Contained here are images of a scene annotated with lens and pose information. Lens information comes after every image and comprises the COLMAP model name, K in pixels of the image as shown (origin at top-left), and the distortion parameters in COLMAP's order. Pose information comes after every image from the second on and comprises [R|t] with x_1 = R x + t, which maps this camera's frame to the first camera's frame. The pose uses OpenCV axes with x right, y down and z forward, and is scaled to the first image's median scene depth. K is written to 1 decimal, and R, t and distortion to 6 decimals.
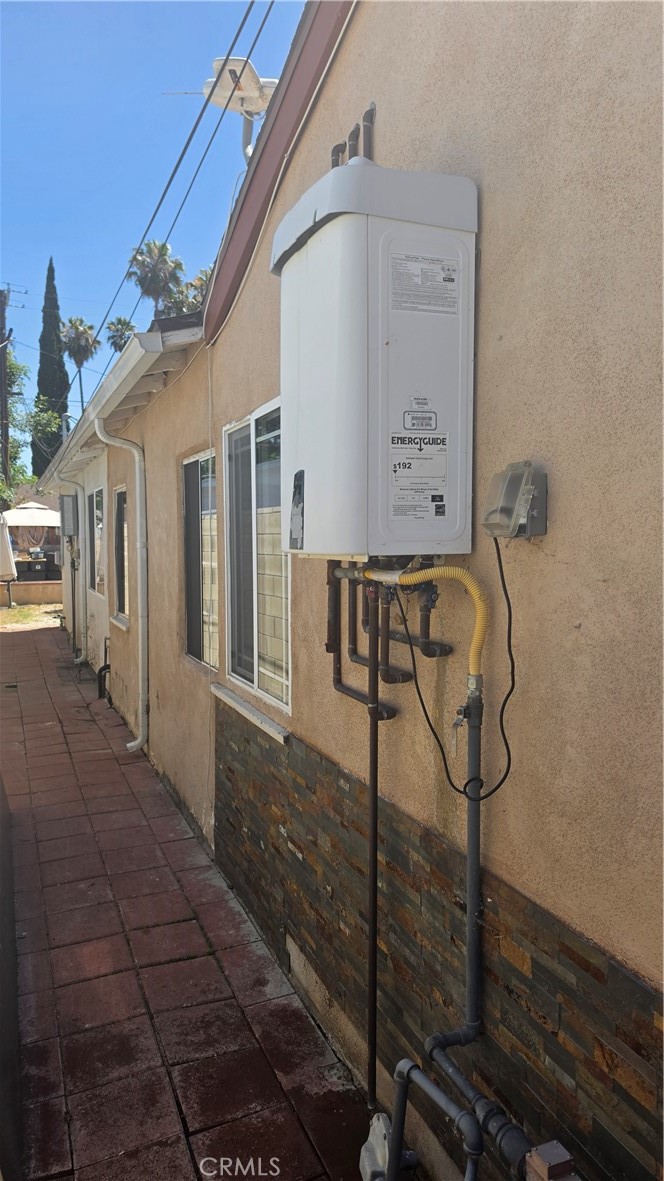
lens RADIAL K [[814.4, 0, 332.0], [0, 814.4, 590.5], [0, 0, 1]] dist [-0.002669, -0.001878]
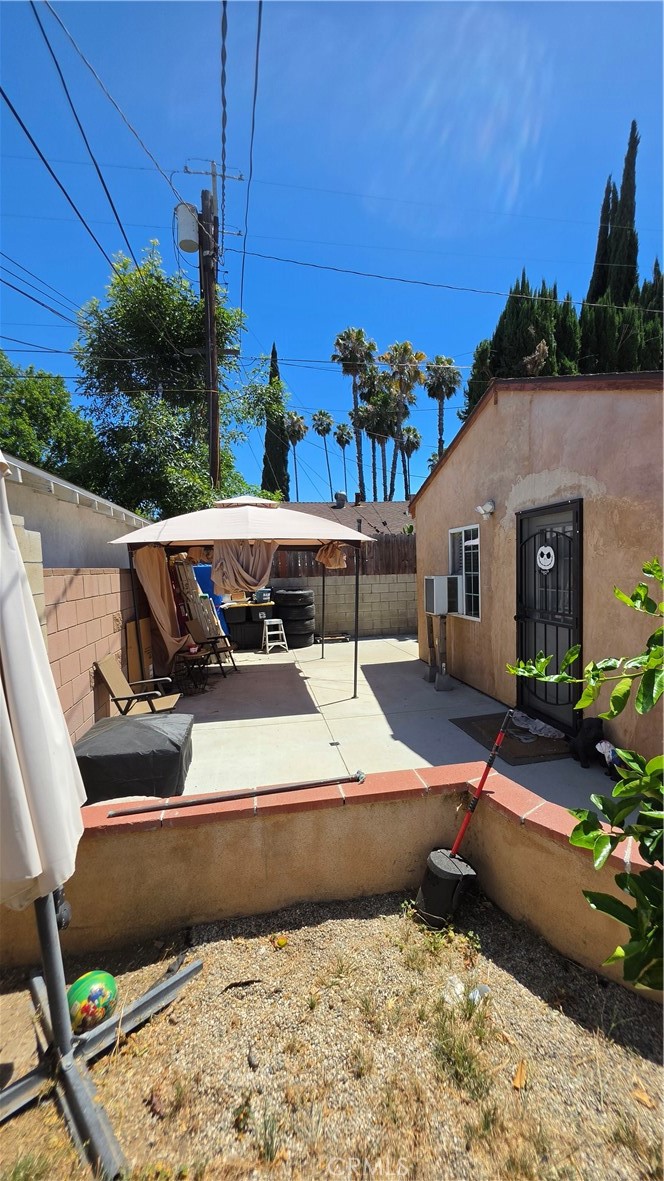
lens RADIAL K [[435.6, 0, 332.0], [0, 435.6, 590.5], [0, 0, 1]] dist [0.000053, 0.000025]
pose [[0.978872, -0.012339, -0.204101, -0.241568], [0.012165, 0.999924, -0.002107, -0.046119], [0.204111, -0.000421, 0.978948, 0.687427]]
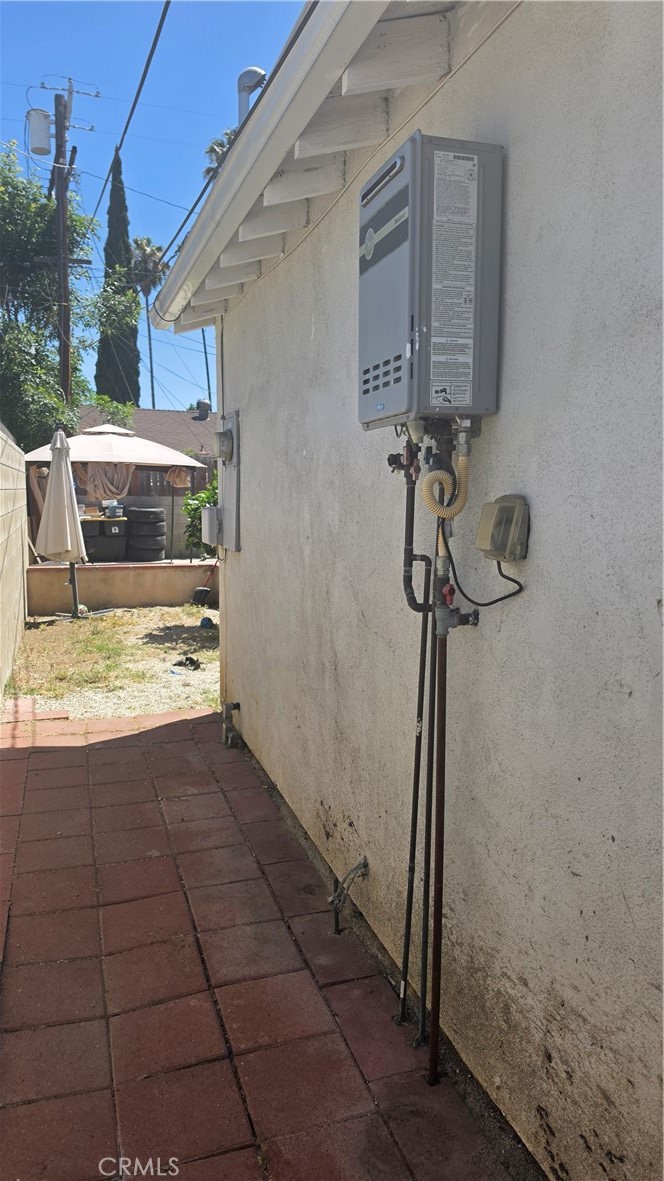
lens RADIAL K [[804.2, 0, 335.2], [0, 804.2, 621.4], [0, 0, 1]] dist [-0.000665, -0.005142]
pose [[0.997931, 0.027404, -0.058168, -0.143416], [-0.022055, 0.995636, 0.090683, -0.017912], [0.060399, -0.089212, 0.994180, 0.357881]]
